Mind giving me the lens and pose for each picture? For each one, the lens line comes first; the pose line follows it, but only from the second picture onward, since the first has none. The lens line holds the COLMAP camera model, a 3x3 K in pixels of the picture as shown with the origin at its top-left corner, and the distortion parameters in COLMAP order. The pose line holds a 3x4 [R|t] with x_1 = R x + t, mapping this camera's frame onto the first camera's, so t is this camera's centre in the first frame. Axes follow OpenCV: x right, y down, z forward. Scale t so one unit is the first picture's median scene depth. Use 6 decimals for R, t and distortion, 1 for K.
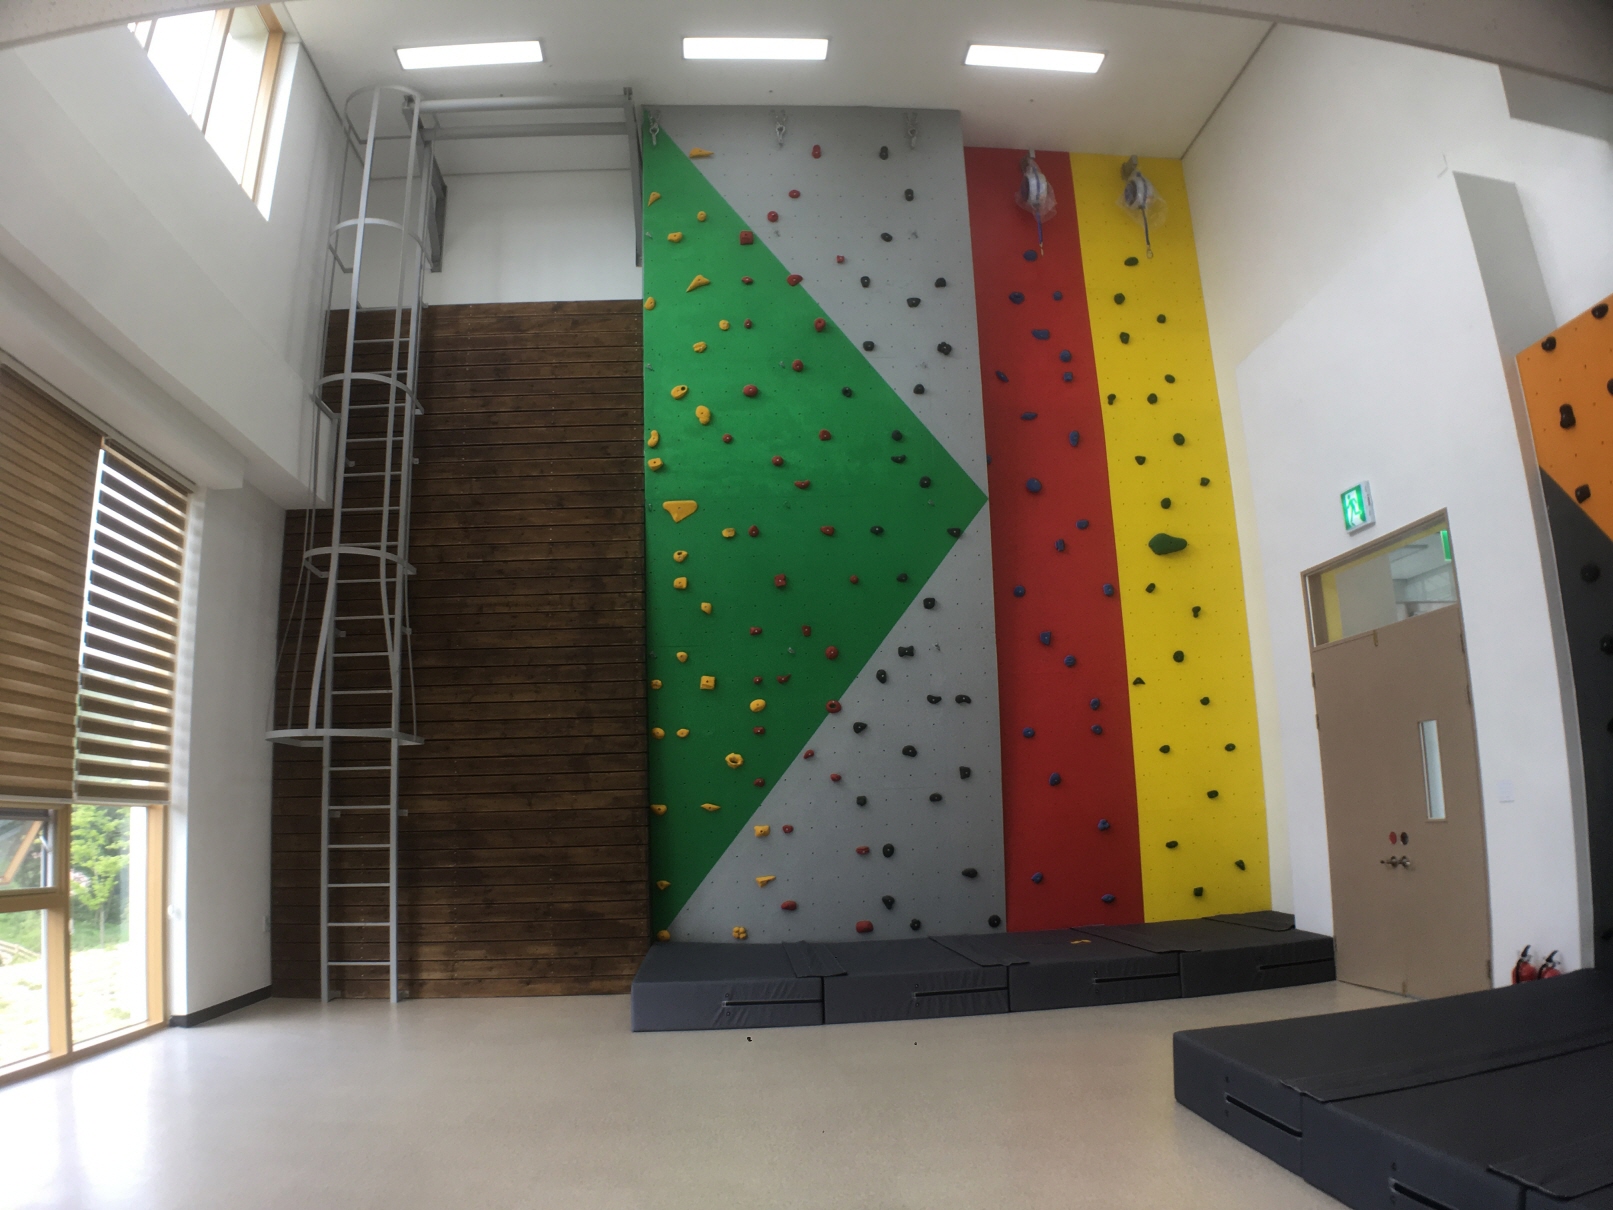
lens RADIAL K [[1066.6, 0, 803.5], [0, 1066.6, 582.9], [0, 0, 1]] dist [-0.154493, 0.003290]
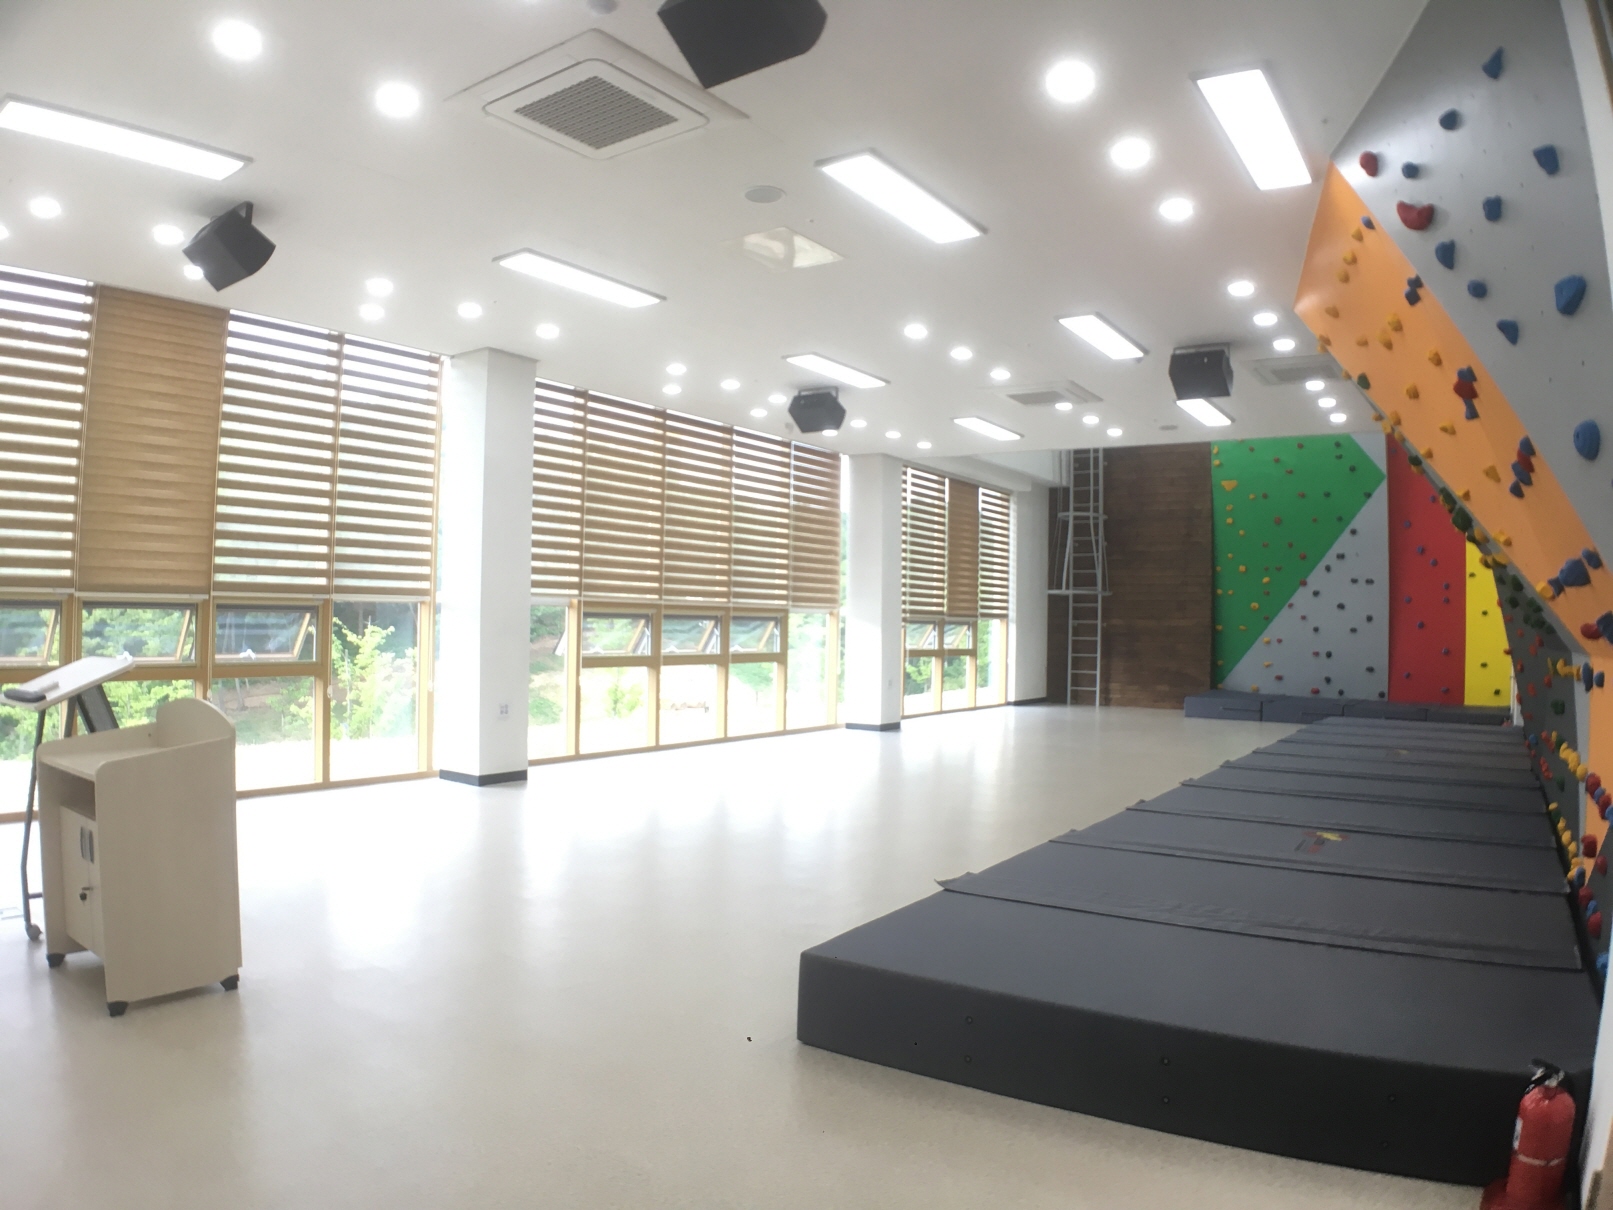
lens RADIAL K [[1075.6, 0, 806.5], [0, 1075.6, 605.0], [0, 0, 1]] dist [-0.170406, 0.000786]
pose [[0.767231, 0.047583, -0.639603, 0.579914], [0.081386, 0.981960, 0.170678, -0.261927], [0.636186, -0.183005, 0.749518, -1.115859]]
